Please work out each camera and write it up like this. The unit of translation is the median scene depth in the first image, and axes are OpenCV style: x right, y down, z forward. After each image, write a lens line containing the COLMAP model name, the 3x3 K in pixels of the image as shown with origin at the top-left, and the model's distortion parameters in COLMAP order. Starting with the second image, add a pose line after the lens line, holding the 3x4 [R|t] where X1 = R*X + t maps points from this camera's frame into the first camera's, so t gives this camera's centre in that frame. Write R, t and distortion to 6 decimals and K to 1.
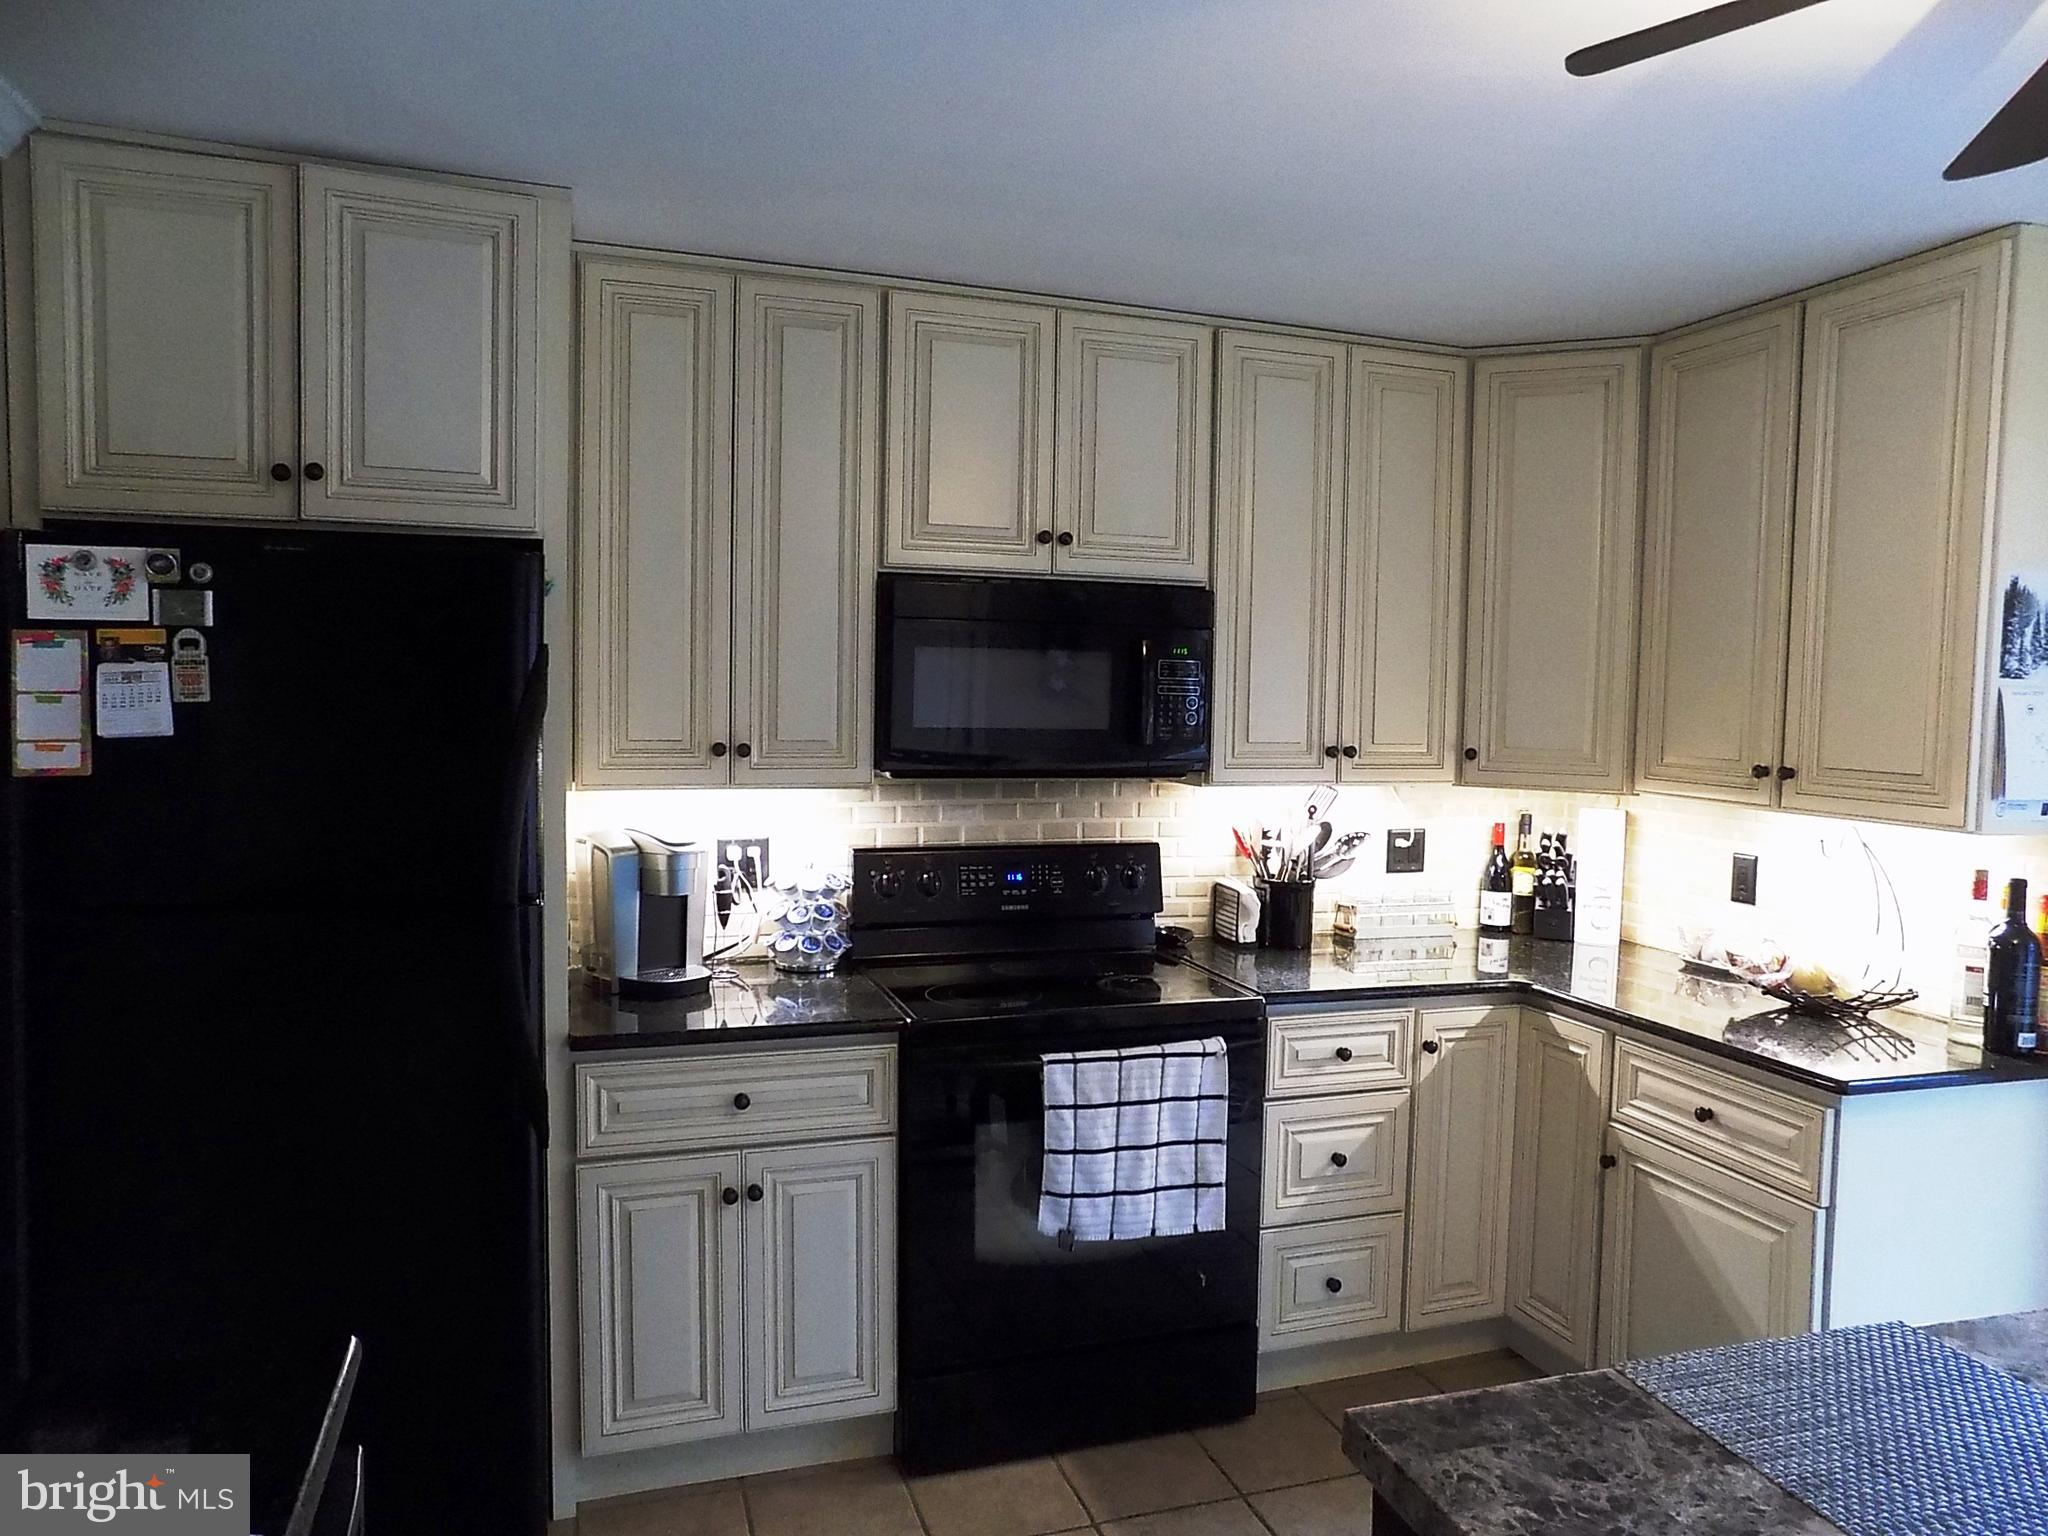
lens RADIAL K [[1379.9, 0, 1033.8], [0, 1379.9, 754.9], [0, 0, 1]] dist [-0.083077, 0.090146]
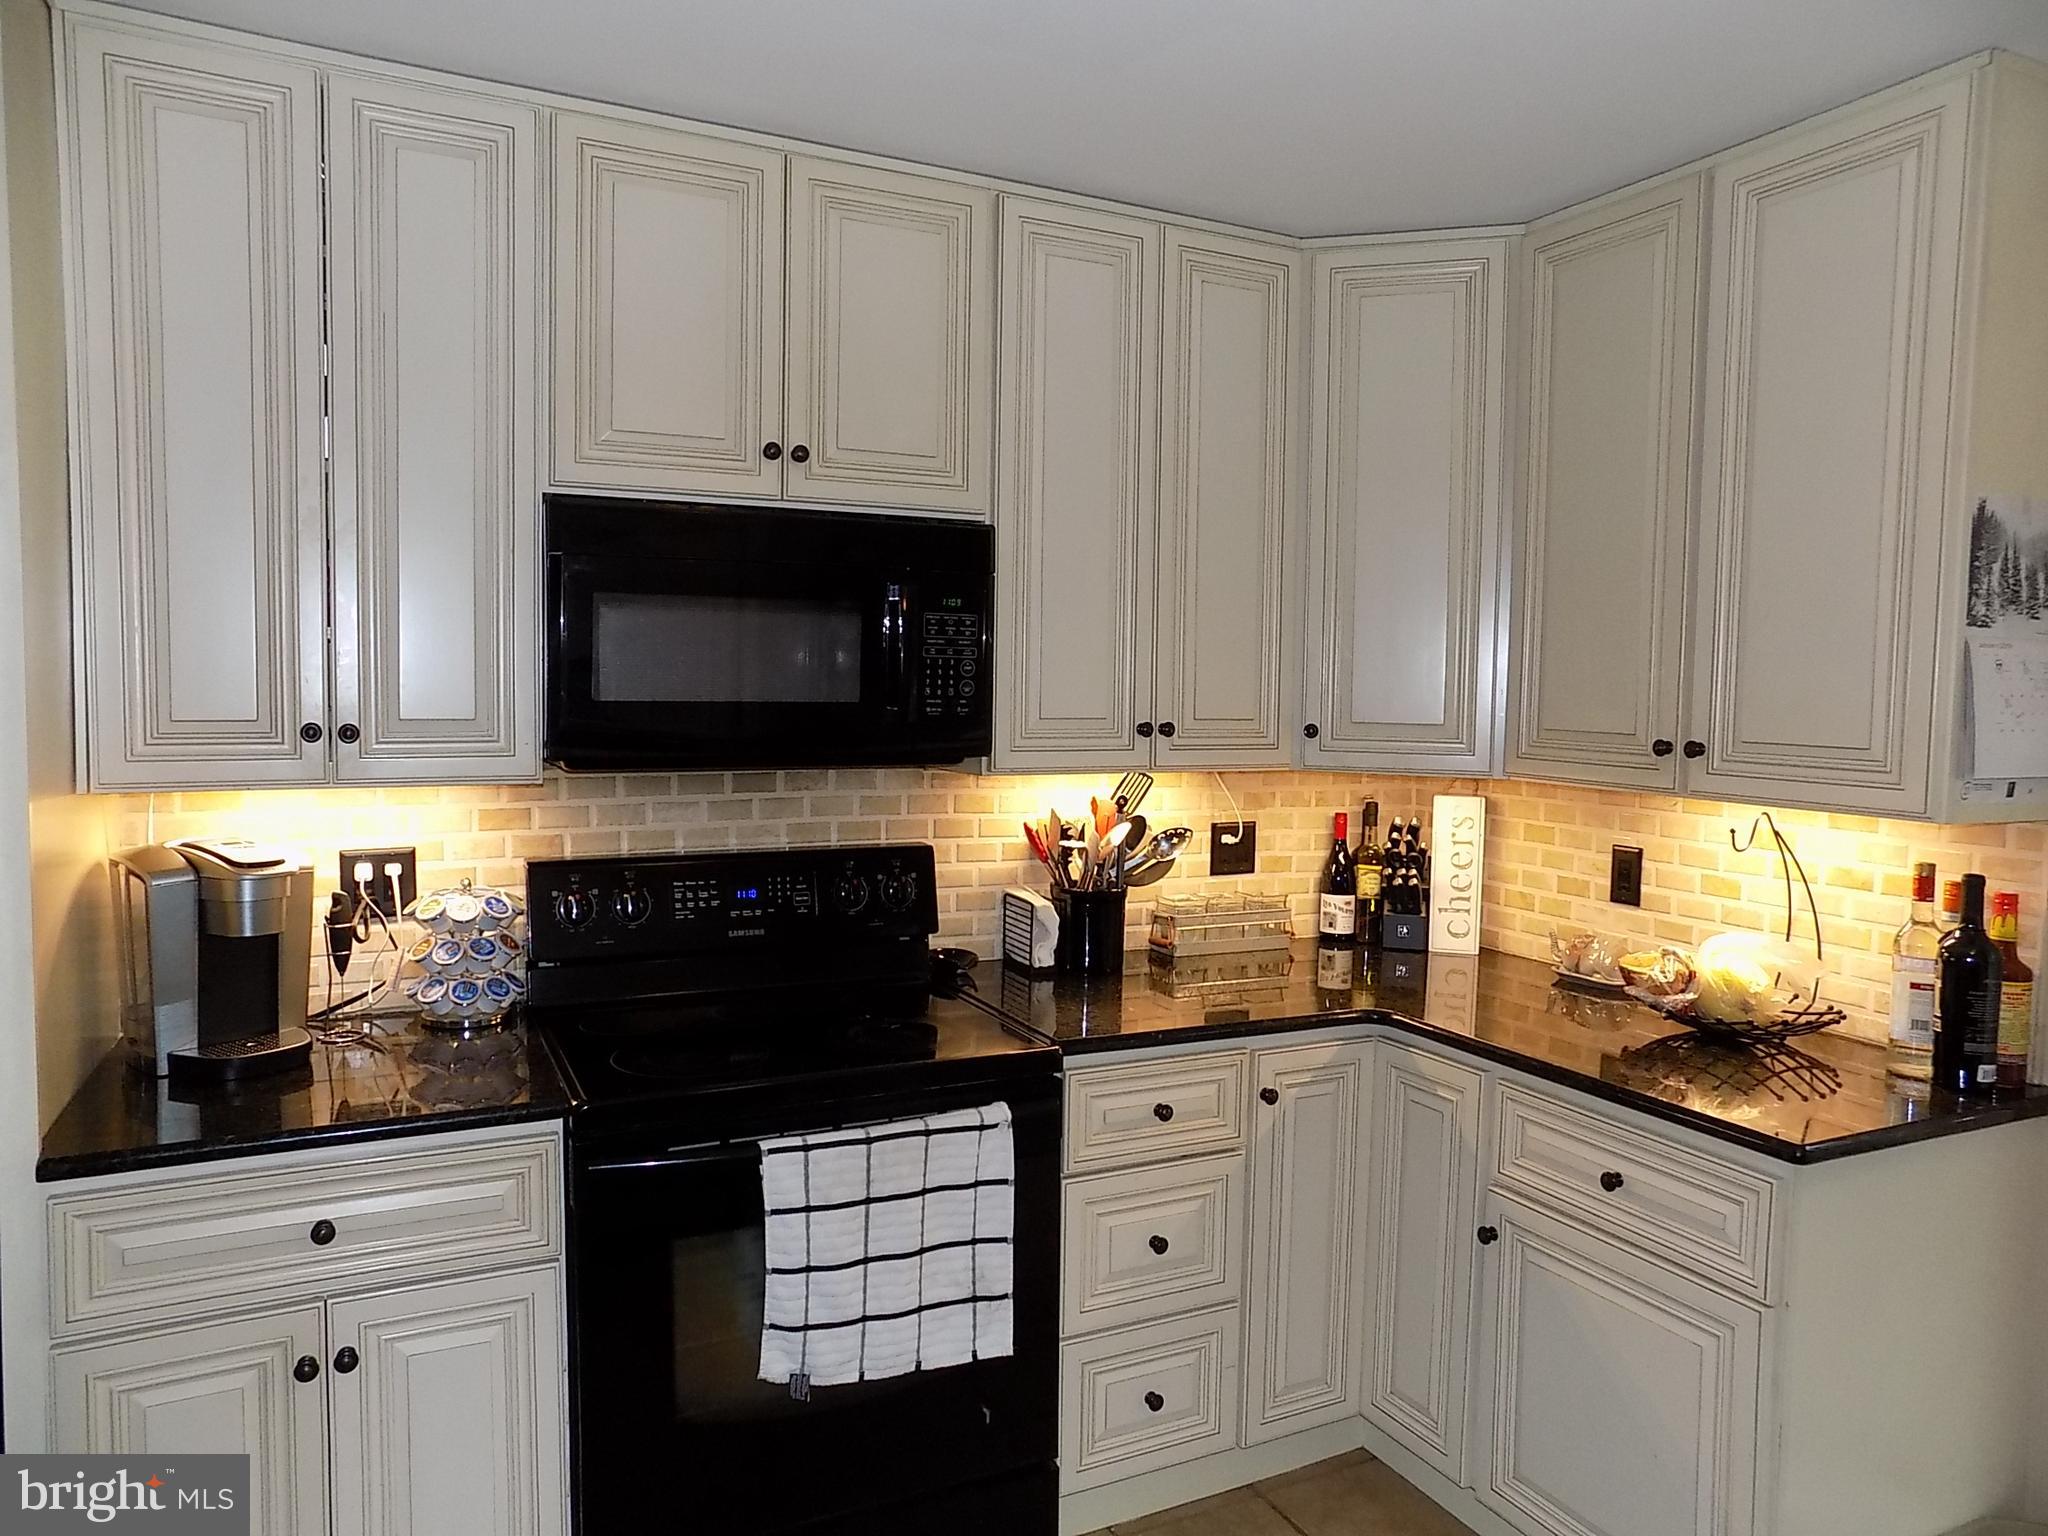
lens RADIAL K [[1379.9, 0, 1033.8], [0, 1379.9, 754.9], [0, 0, 1]] dist [-0.083077, 0.090146]
pose [[0.991435, -0.011474, 0.130097, 0.051375], [0.010401, 0.999906, 0.008927, 0.005040], [-0.130188, -0.007497, 0.991461, 0.225003]]
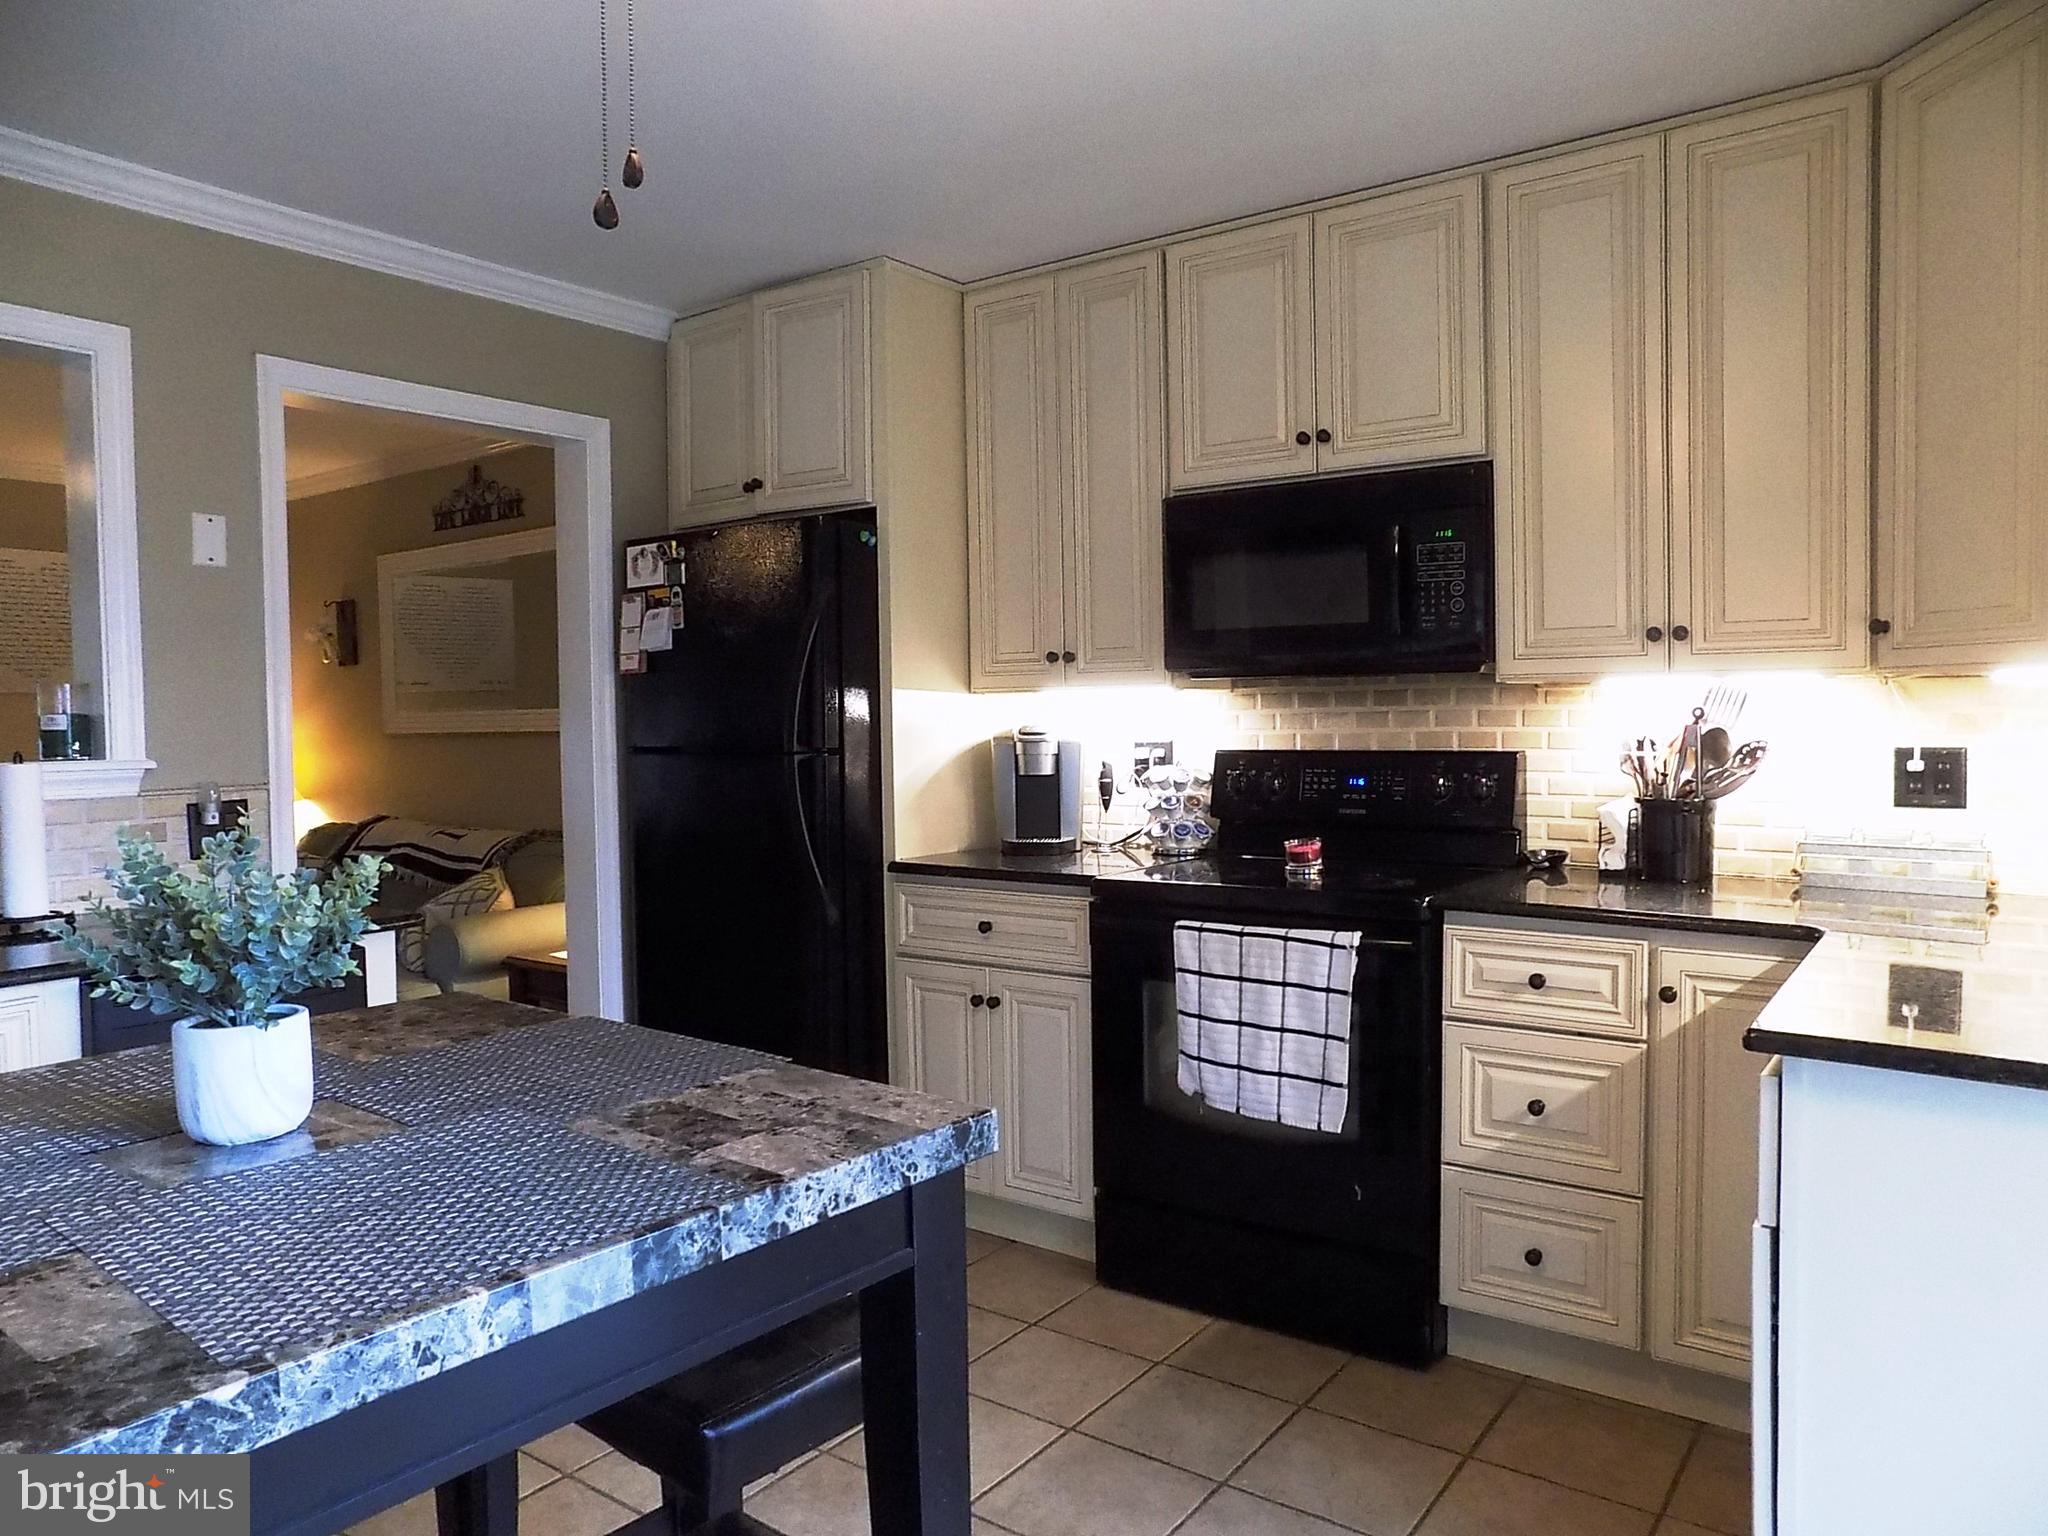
lens RADIAL K [[1379.9, 0, 1033.8], [0, 1379.9, 754.9], [0, 0, 1]] dist [-0.083077, 0.090146]
pose [[0.578474, -0.000119, -0.815701, 0.720776], [-0.014721, 0.999836, -0.010585, 0.090379], [0.815568, 0.018131, 0.578377, 0.251683]]
